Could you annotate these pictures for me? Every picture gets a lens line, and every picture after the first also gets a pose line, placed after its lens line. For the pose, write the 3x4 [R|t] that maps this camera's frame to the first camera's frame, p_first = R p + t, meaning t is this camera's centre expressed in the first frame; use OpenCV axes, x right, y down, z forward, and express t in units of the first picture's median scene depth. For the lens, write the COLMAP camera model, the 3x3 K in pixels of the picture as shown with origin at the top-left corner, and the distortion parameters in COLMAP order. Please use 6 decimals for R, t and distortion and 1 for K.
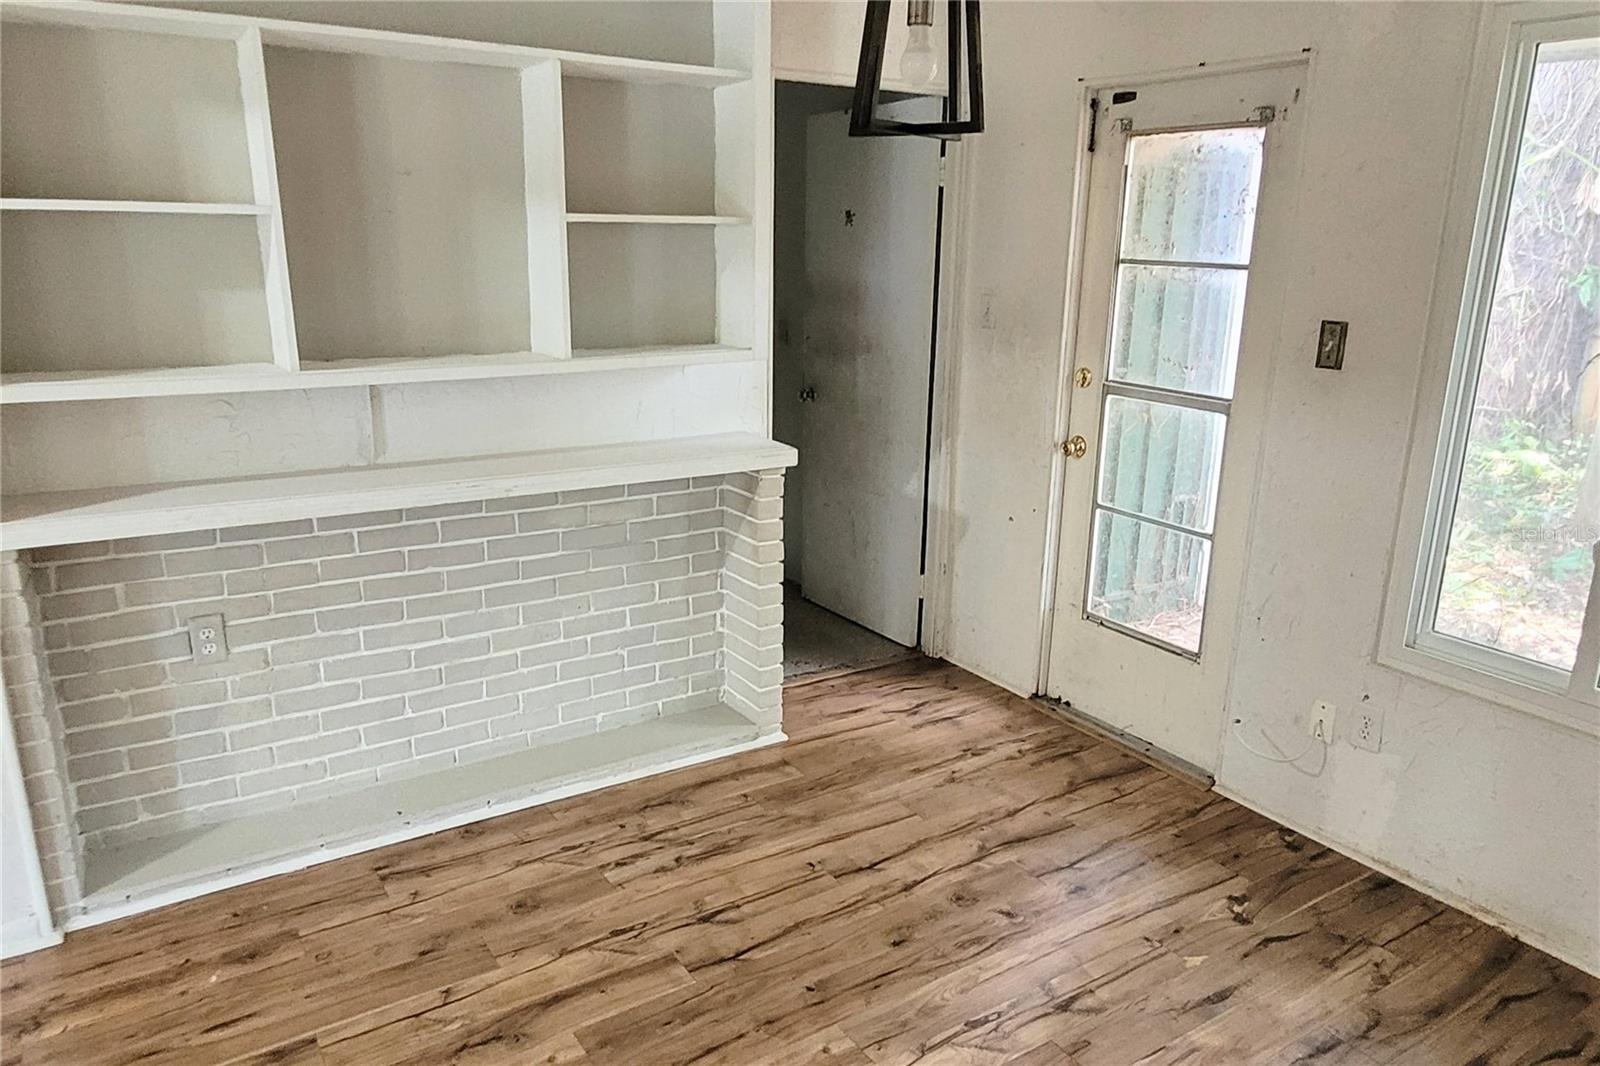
lens RADIAL K [[1098.8, 0, 802.5], [0, 1098.8, 528.7], [0, 0, 1]] dist [-0.000257, 0.005032]
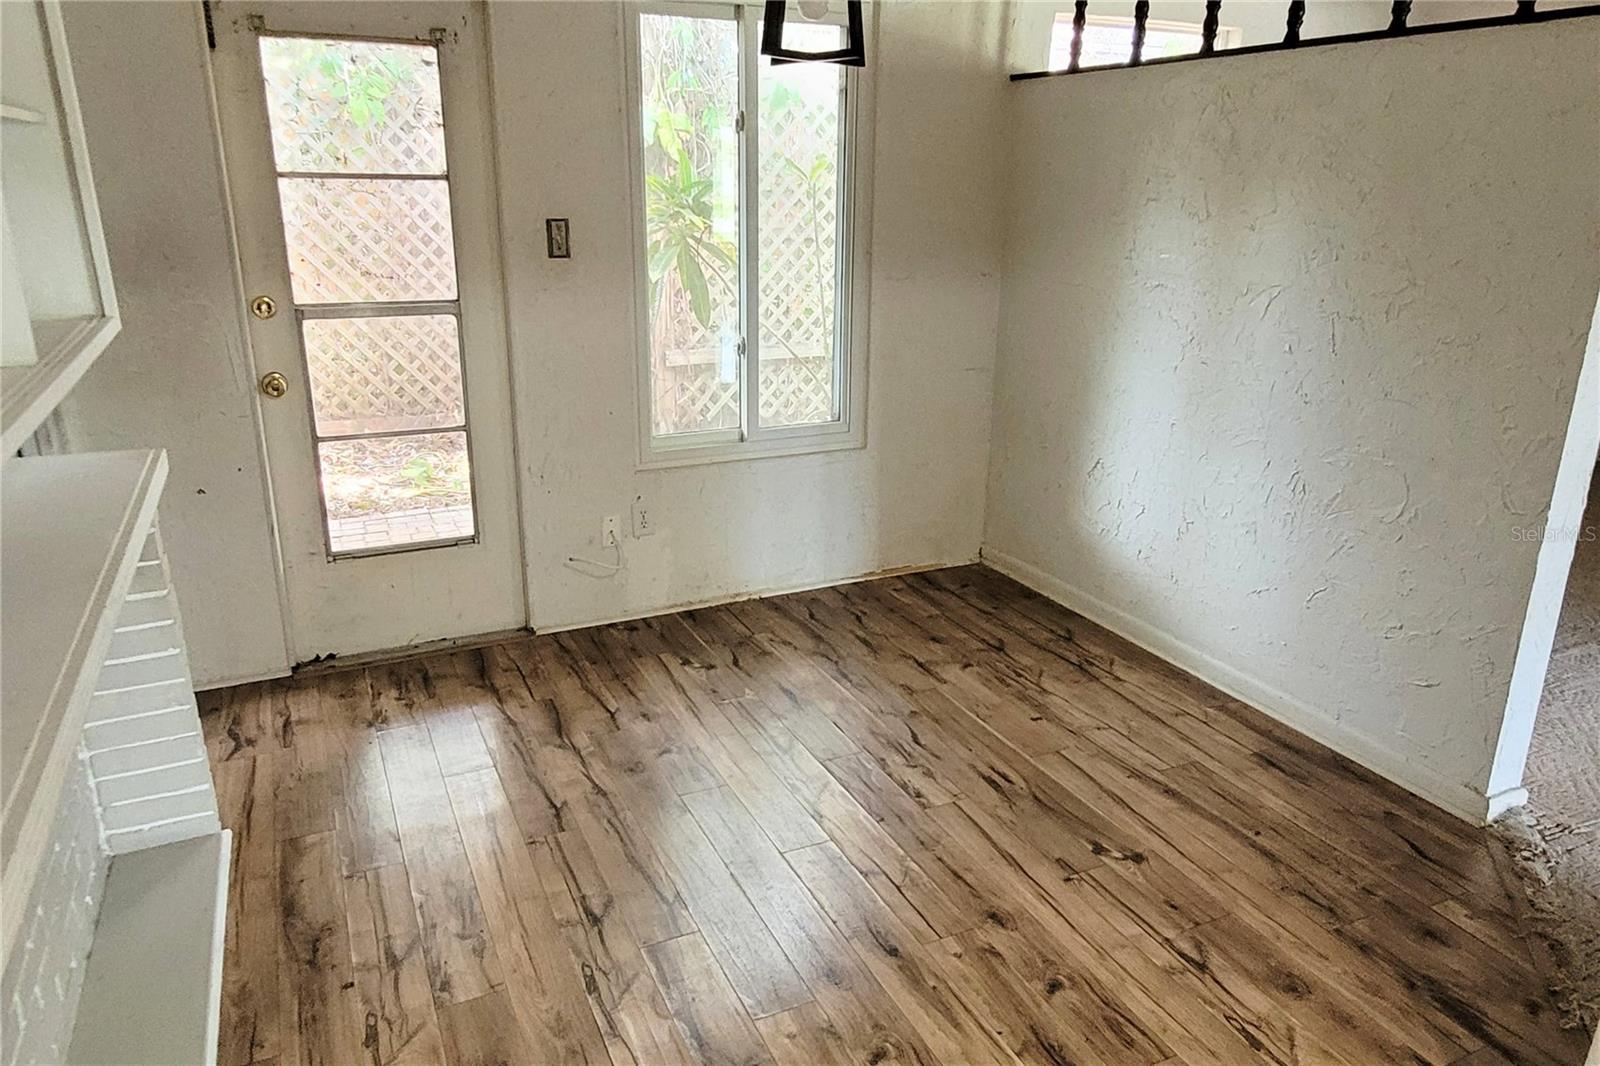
lens RADIAL K [[1098.8, 0, 802.5], [0, 1098.8, 528.7], [0, 0, 1]] dist [-0.000257, 0.005032]
pose [[0.138474, -0.319034, 0.937572, -0.735672], [0.250384, 0.927216, 0.278530, -0.137808], [-0.958192, 0.196184, 0.208276, 0.533402]]
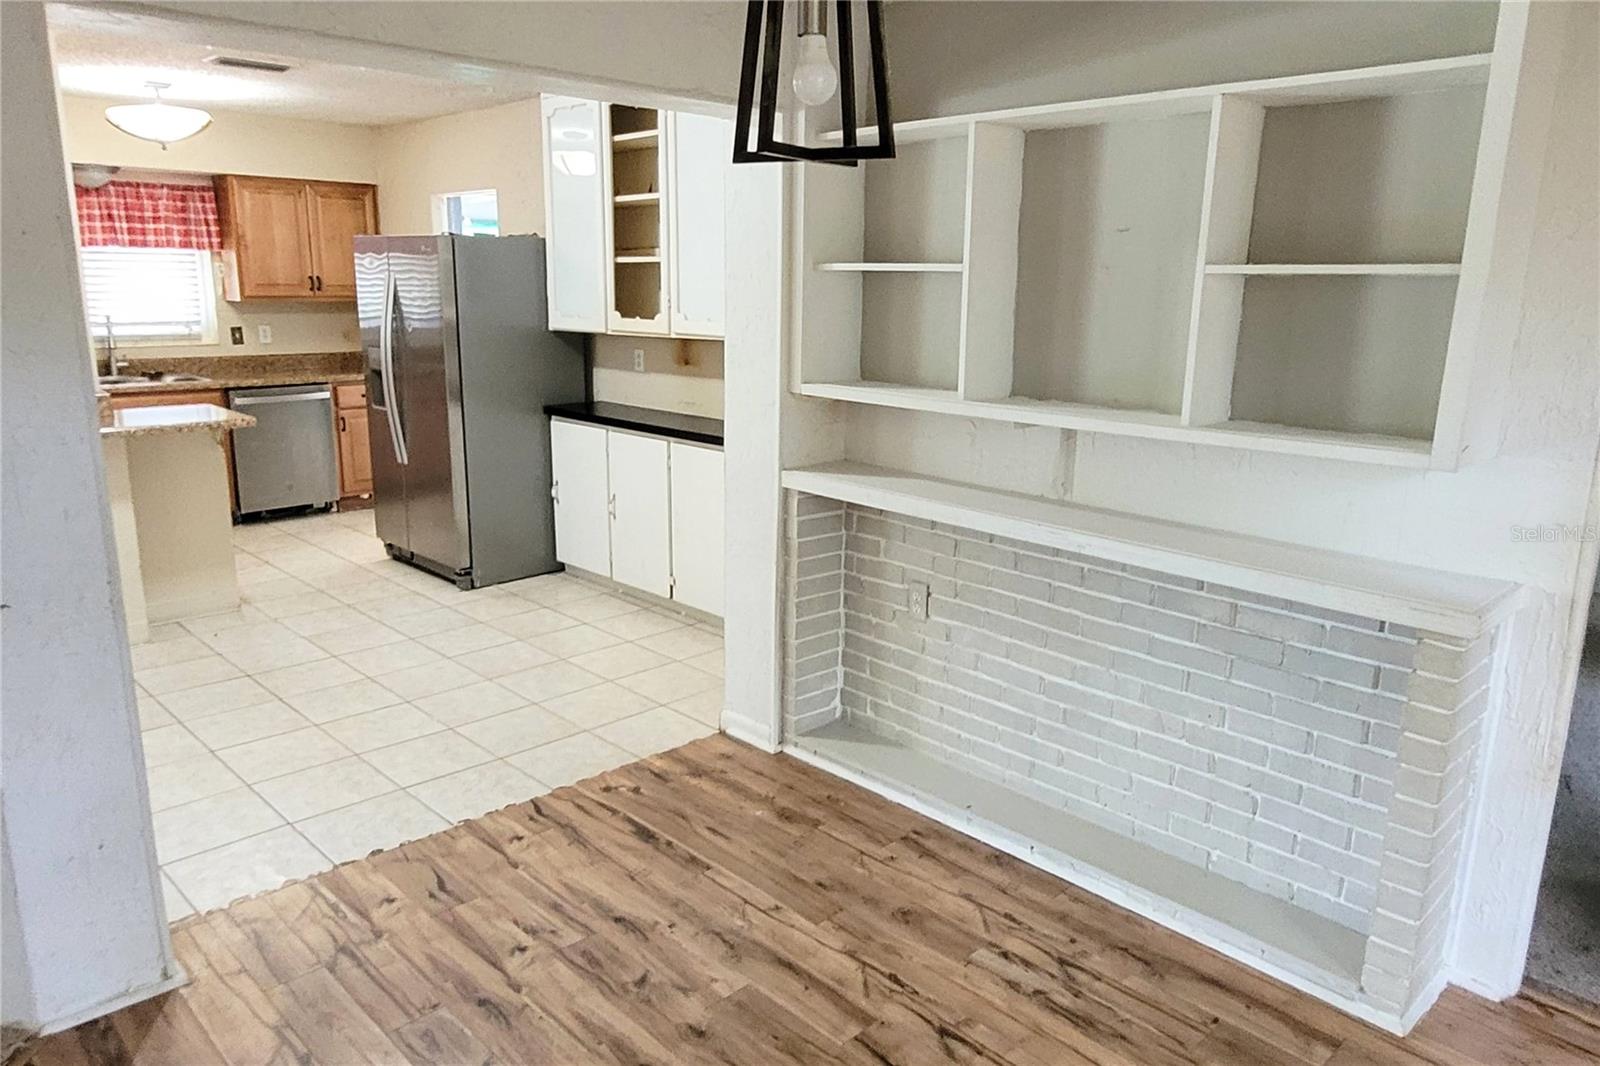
lens RADIAL K [[1098.8, 0, 802.5], [0, 1098.8, 528.7], [0, 0, 1]] dist [-0.000257, 0.005032]
pose [[0.196379, 0.207514, -0.958318, 0.607174], [-0.265643, 0.952058, 0.151723, -0.131105], [0.943859, 0.224775, 0.242089, 0.526475]]
